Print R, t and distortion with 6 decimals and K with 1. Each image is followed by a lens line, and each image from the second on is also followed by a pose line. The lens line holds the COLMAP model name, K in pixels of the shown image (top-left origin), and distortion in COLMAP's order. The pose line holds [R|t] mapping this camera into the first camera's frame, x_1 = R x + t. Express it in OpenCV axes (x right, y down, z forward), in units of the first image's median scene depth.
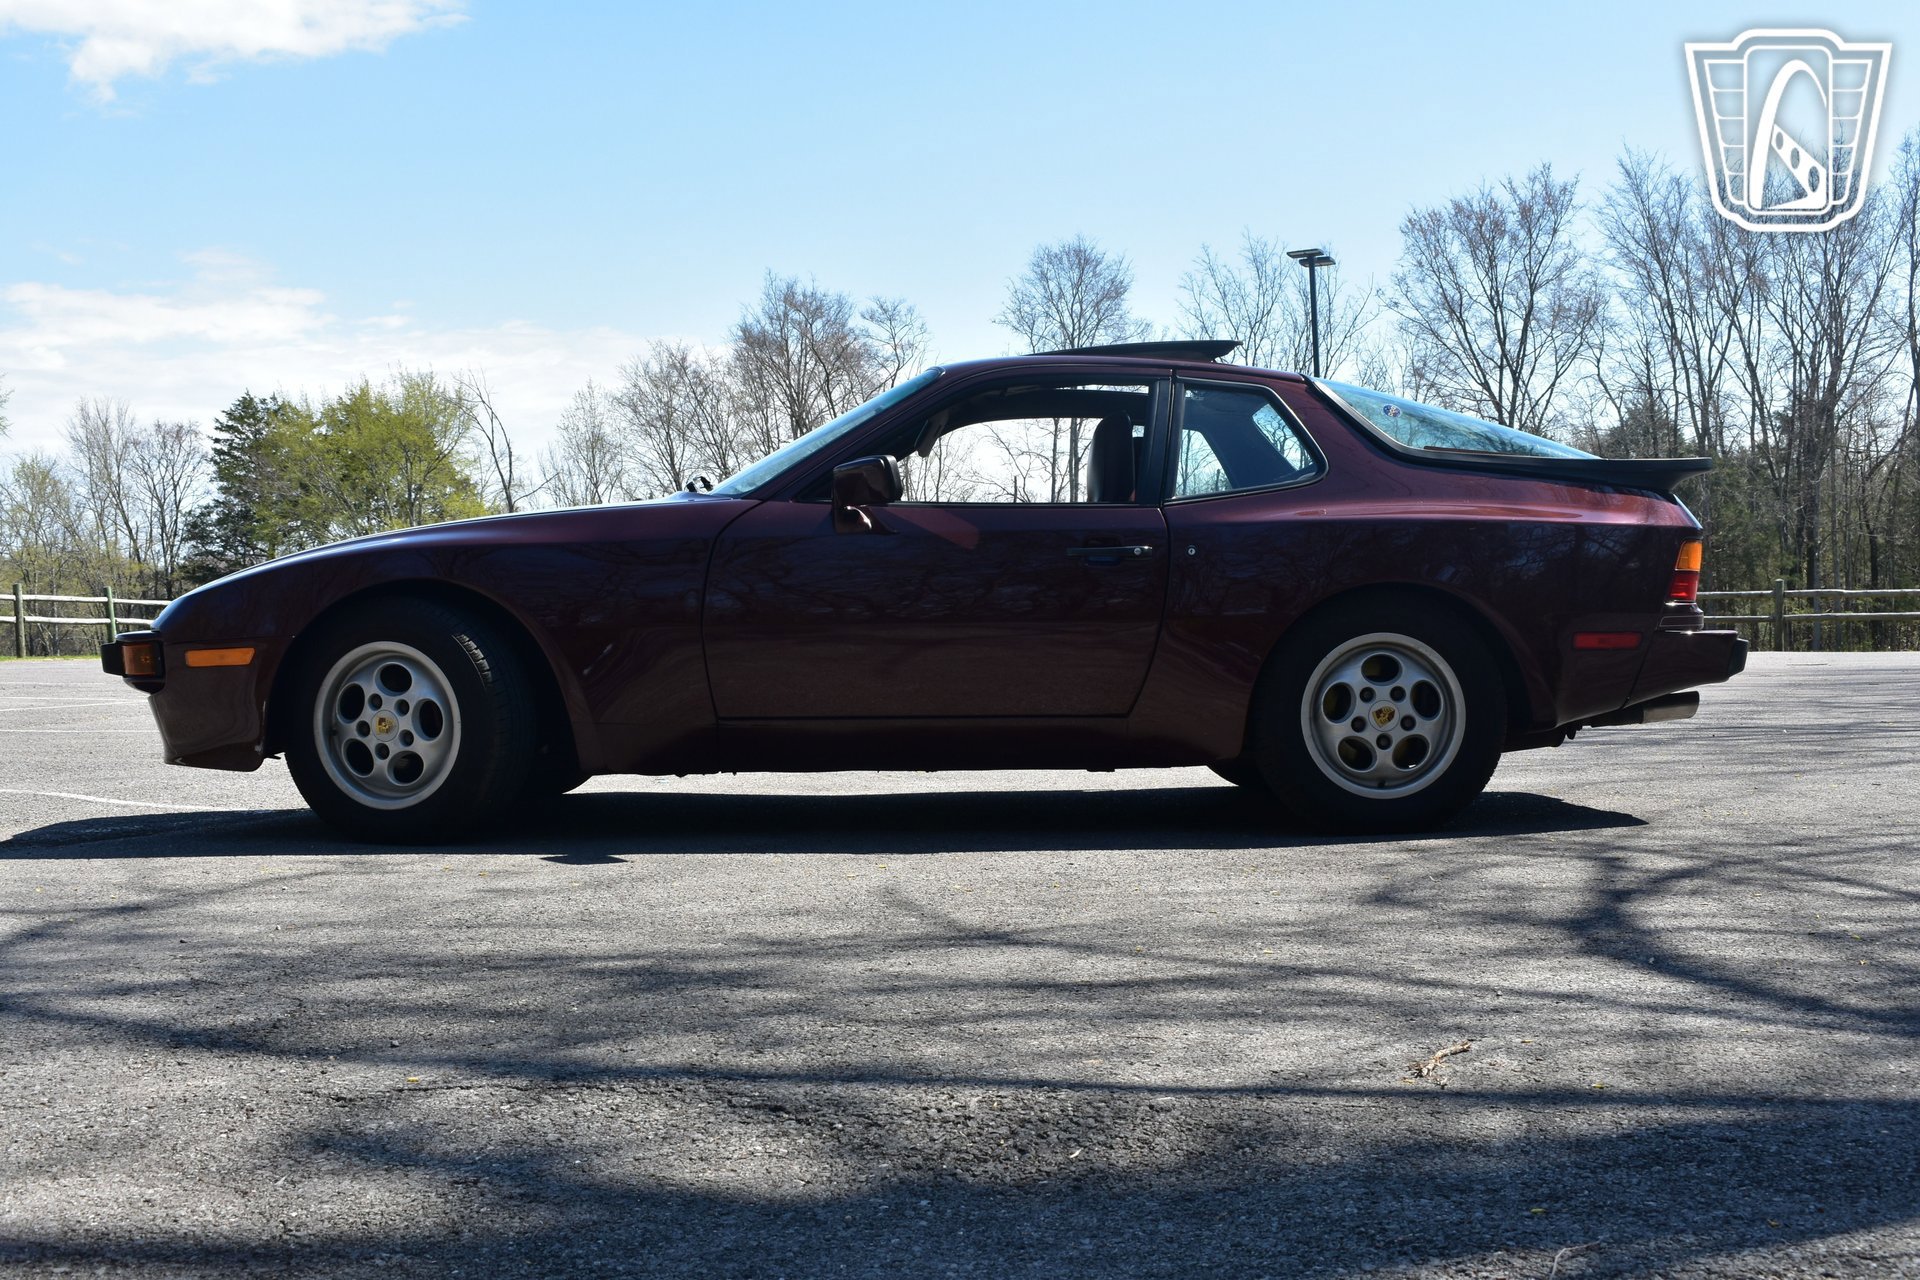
lens RADIAL K [[2448.5, 0, 960.4], [0, 2448.5, 630.4], [0, 0, 1]] dist [-0.026610, 0.000000]
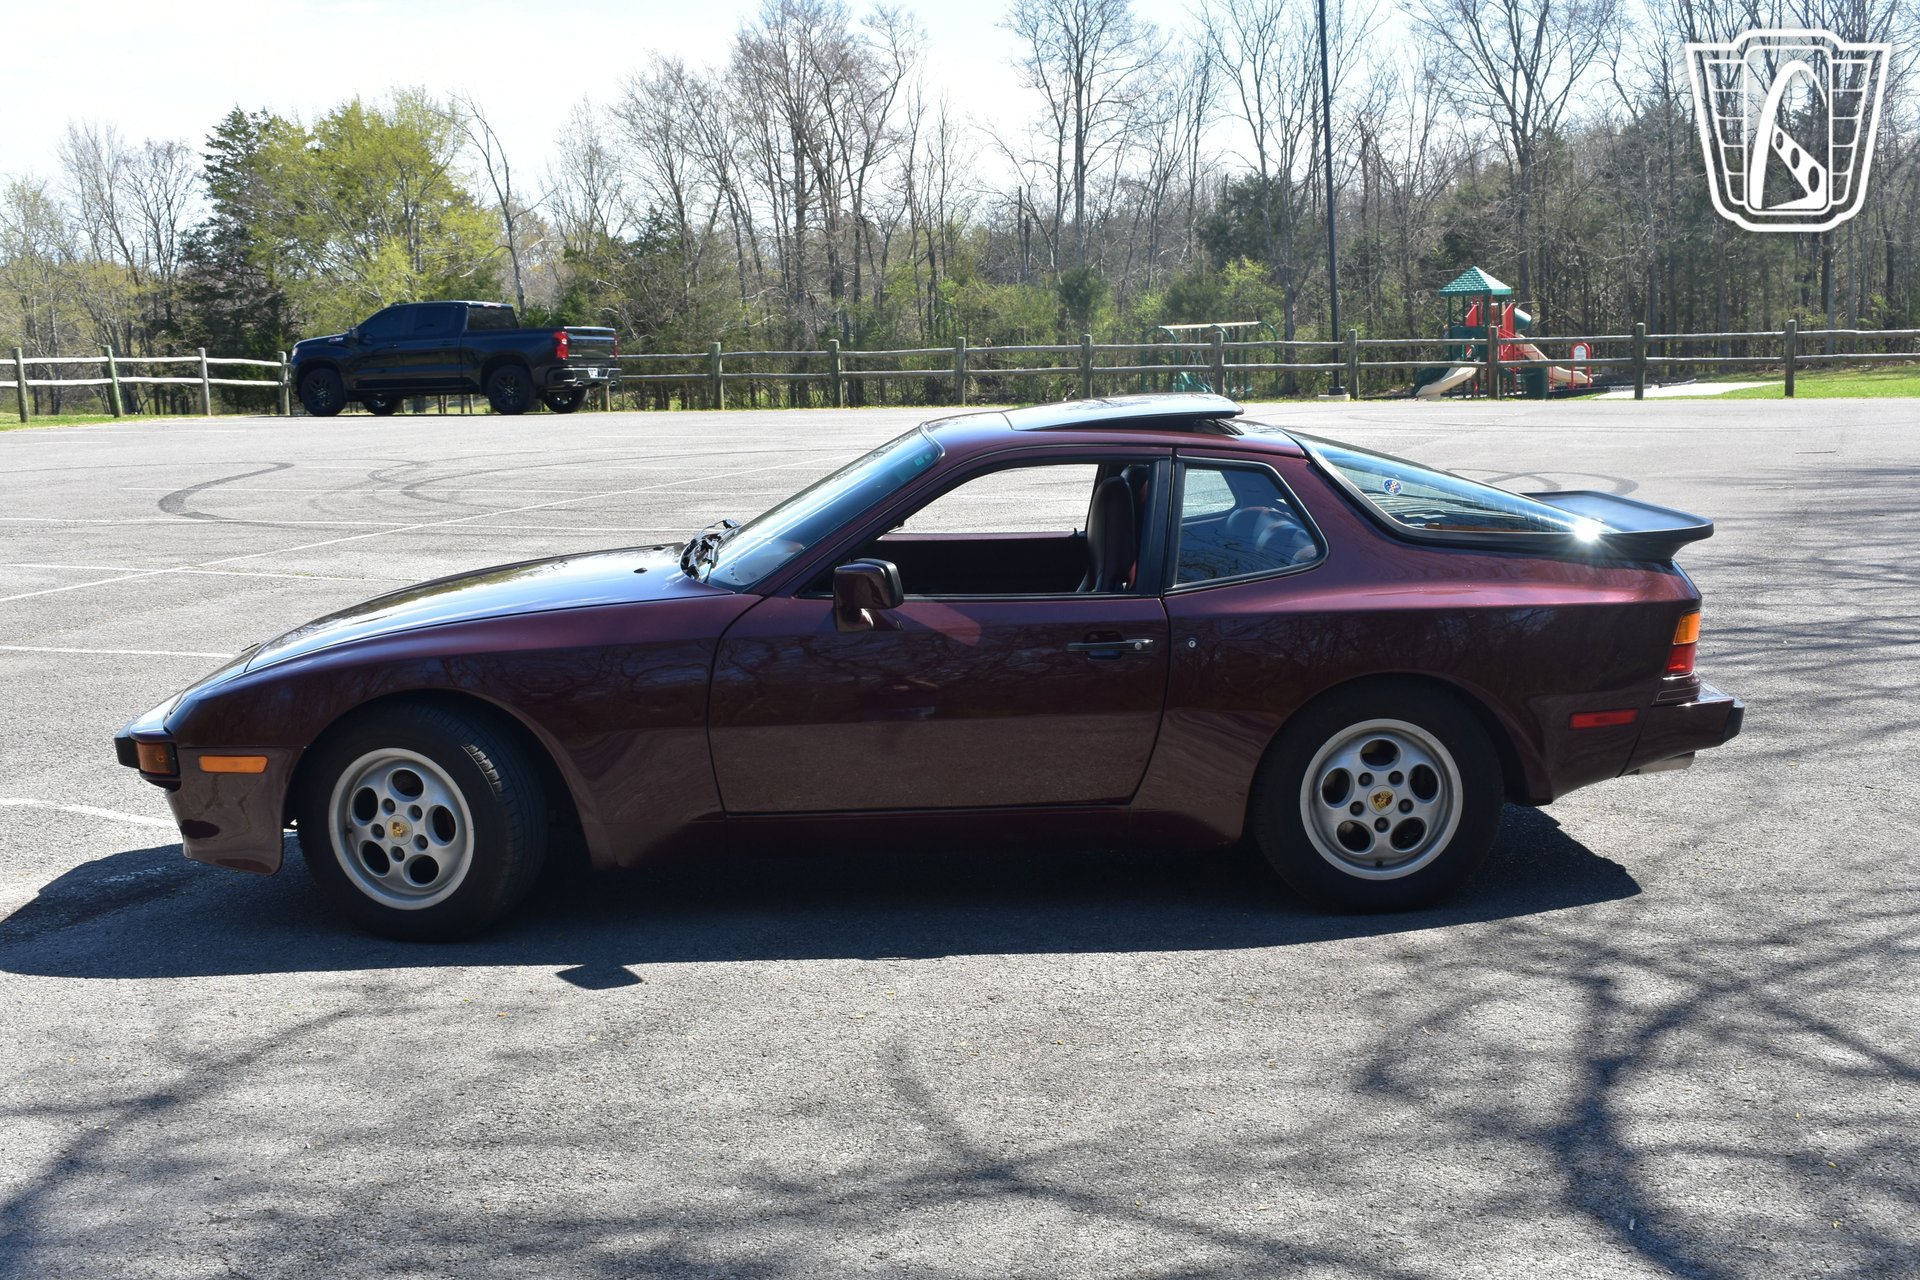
lens RADIAL K [[2448.5, 0, 959.7], [0, 2448.5, 646.3], [0, 0, 1]] dist [-0.026610, 0.000000]
pose [[0.999888, -0.014232, -0.004703, 0.003638], [0.014719, 0.991564, 0.128782, -0.161372], [0.002830, -0.128837, 0.991662, 0.001593]]
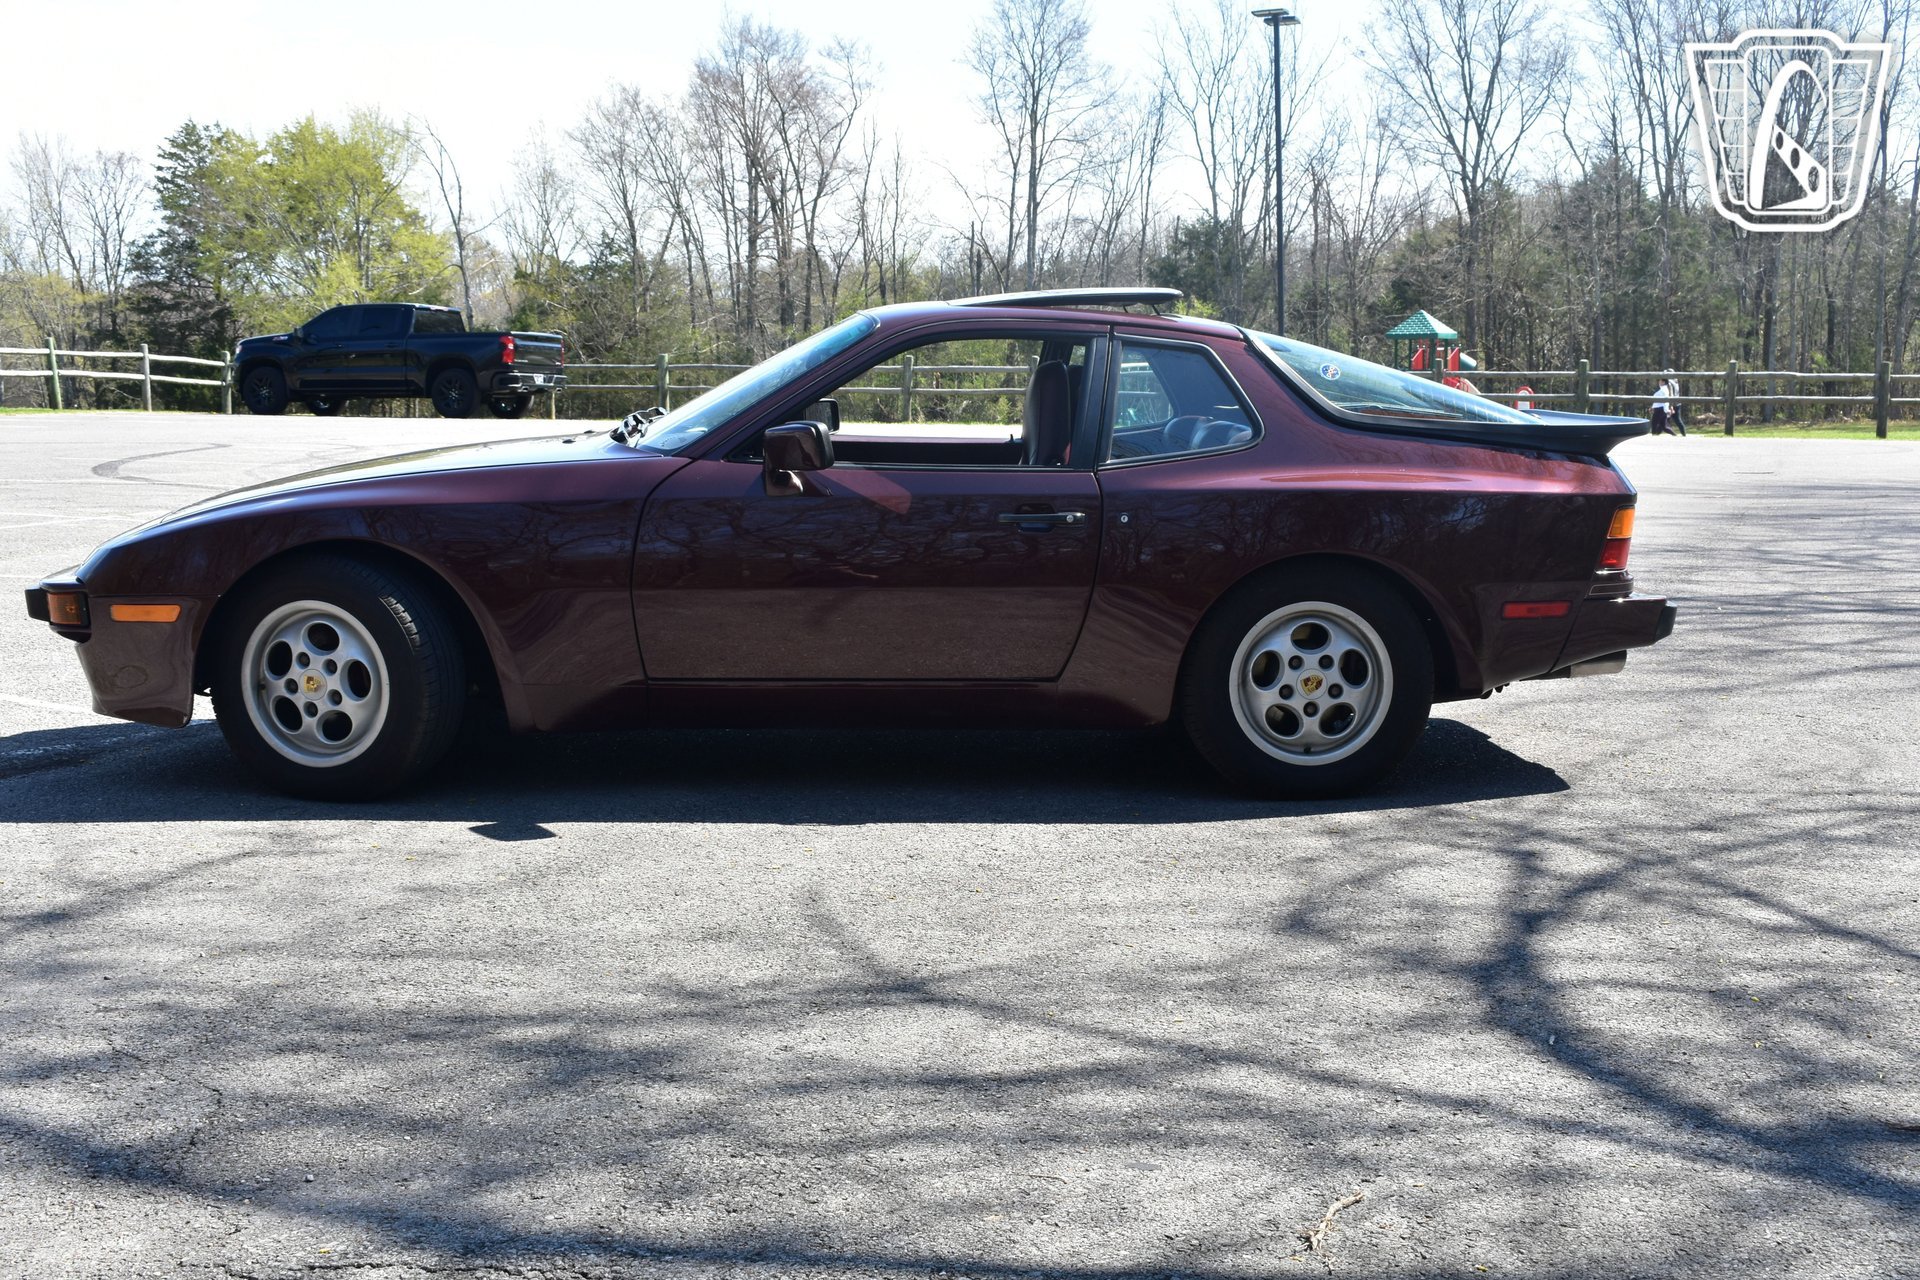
lens RADIAL K [[2448.5, 0, 961.2], [0, 2448.5, 640.4], [0, 0, 1]] dist [-0.026610, 0.000000]
pose [[0.999710, 0.013505, 0.019949, 0.008794], [-0.015628, 0.993763, 0.110411, -0.091481], [-0.018333, -0.110691, 0.993686, 0.005492]]
